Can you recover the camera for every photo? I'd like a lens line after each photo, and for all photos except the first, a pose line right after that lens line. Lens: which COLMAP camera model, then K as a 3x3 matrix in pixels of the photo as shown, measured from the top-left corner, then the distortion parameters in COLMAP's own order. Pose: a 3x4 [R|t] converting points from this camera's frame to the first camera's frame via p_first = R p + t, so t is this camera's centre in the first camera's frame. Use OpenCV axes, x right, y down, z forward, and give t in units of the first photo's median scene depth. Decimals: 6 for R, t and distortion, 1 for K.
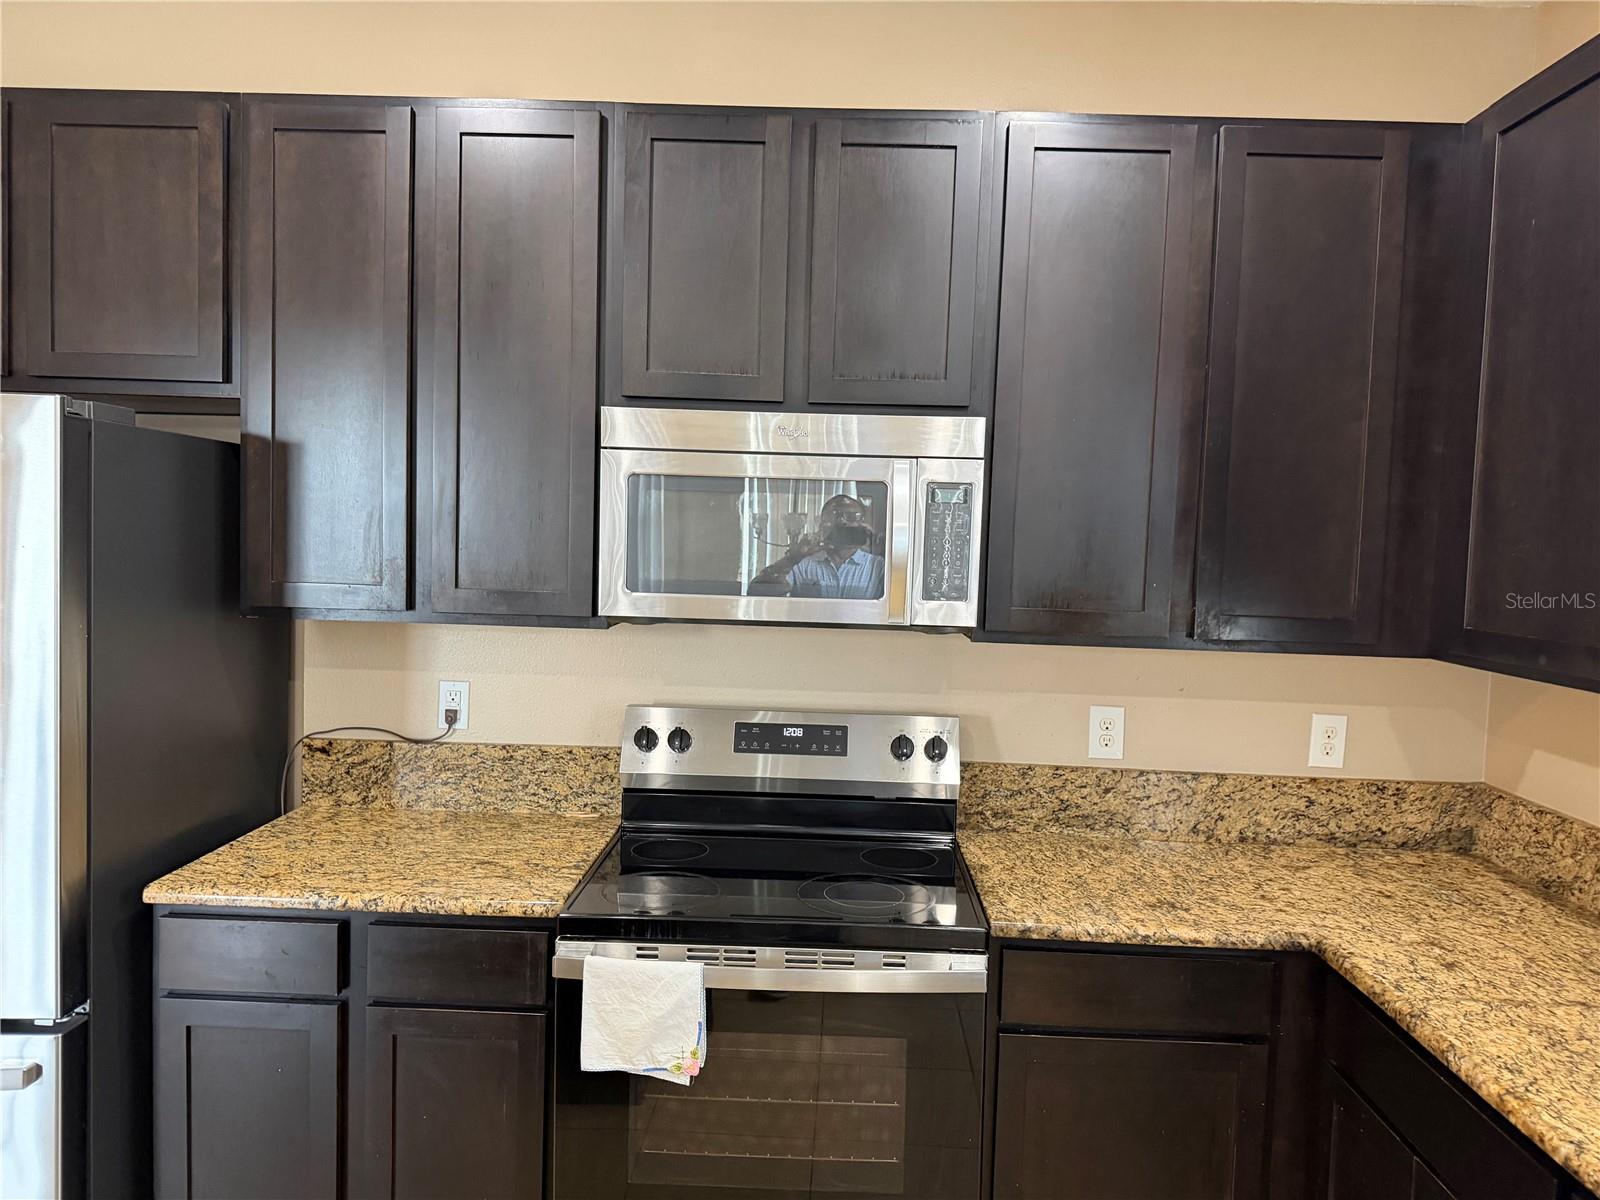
lens RADIAL K [[1123.4, 0, 800.0], [0, 1123.4, 600.0], [0, 0, 1]] dist [0.097105, -0.072204]
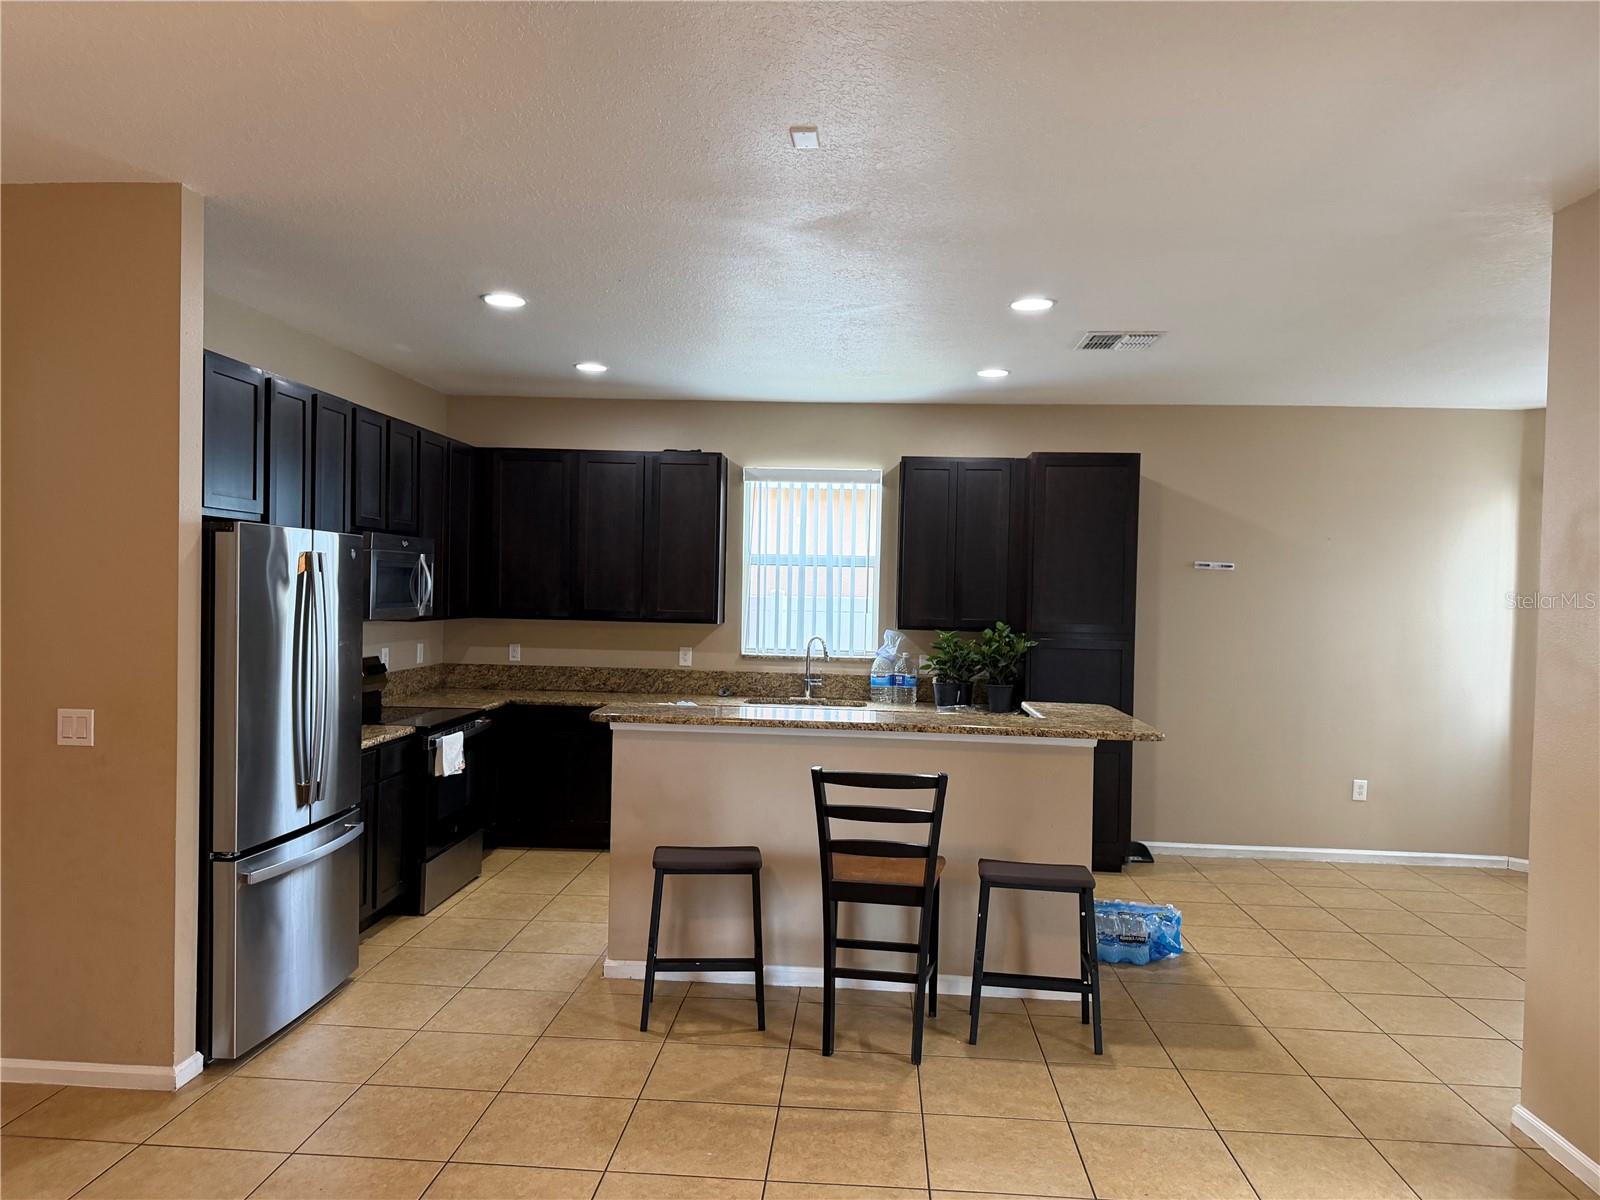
lens RADIAL K [[1120.7, 0, 799.9], [0, 1120.7, 606.0], [0, 0, 1]] dist [0.090050, -0.065073]
pose [[0.043919, -0.048205, 0.997871, -2.127127], [0.037785, 0.998201, 0.046558, -0.075167], [-0.998320, 0.035660, 0.045662, -0.000178]]
